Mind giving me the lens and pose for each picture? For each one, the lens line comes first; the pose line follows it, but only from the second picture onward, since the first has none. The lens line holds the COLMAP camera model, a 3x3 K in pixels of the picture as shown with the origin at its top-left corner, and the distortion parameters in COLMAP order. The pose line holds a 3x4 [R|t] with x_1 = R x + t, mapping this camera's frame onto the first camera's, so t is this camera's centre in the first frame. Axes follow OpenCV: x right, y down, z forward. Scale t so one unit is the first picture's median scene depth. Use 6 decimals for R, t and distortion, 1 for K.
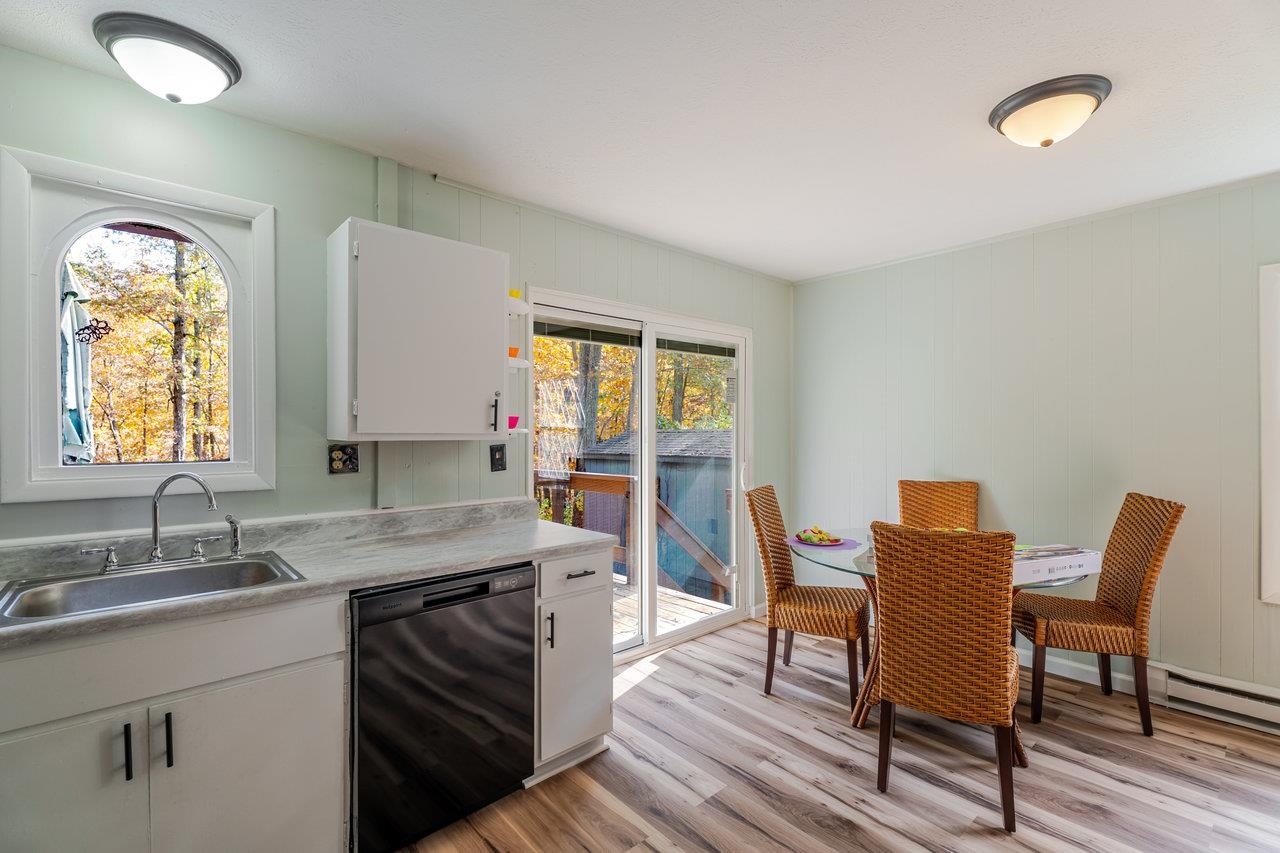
lens RADIAL K [[562.2, 0, 633.5], [0, 562.2, 430.7], [0, 0, 1]] dist [-0.001743, -0.000705]
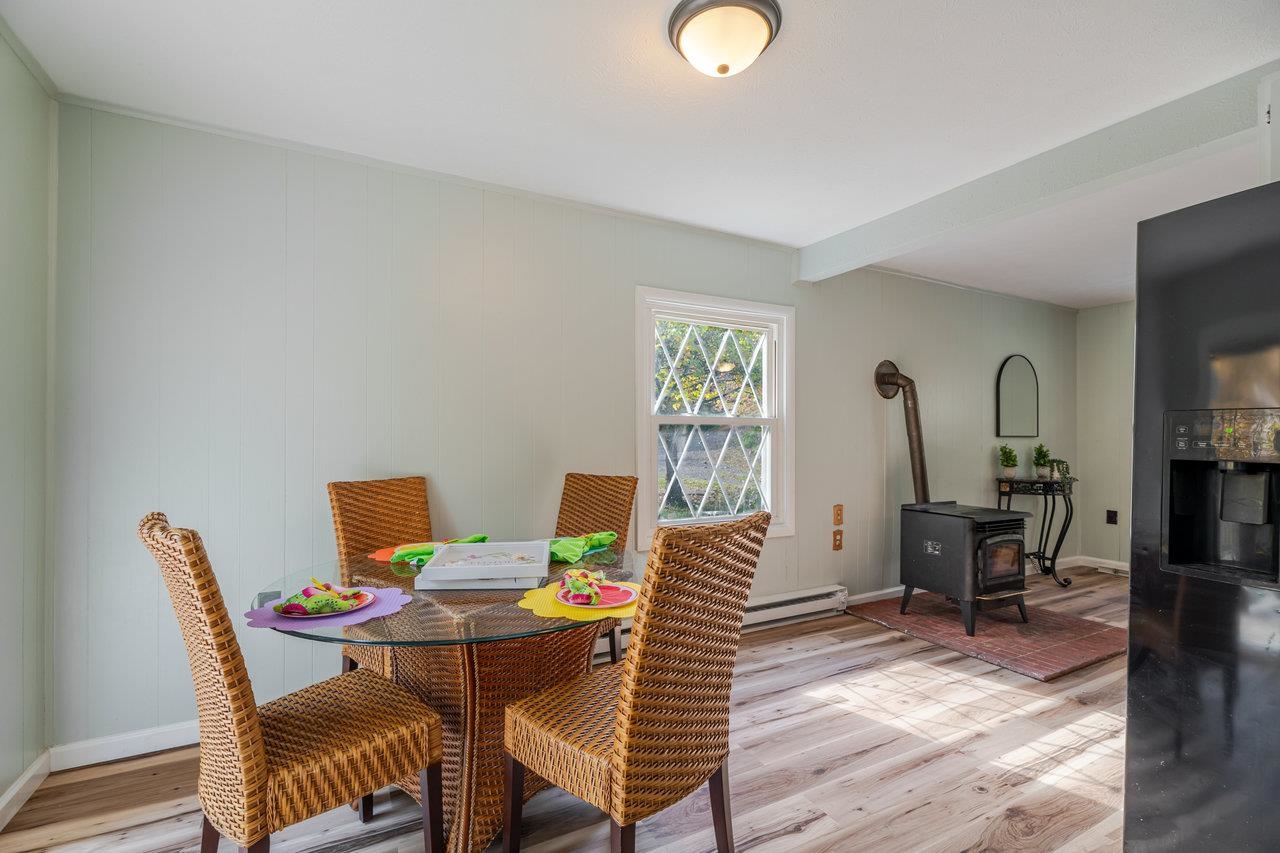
lens RADIAL K [[562.2, 0, 633.5], [0, 562.2, 430.7], [0, 0, 1]] dist [-0.001743, -0.000705]
pose [[0.230989, 0.015033, 0.972840, -0.152774], [0.002252, 0.999870, -0.015986, 0.069070], [-0.972954, 0.005883, 0.230925, 0.907659]]
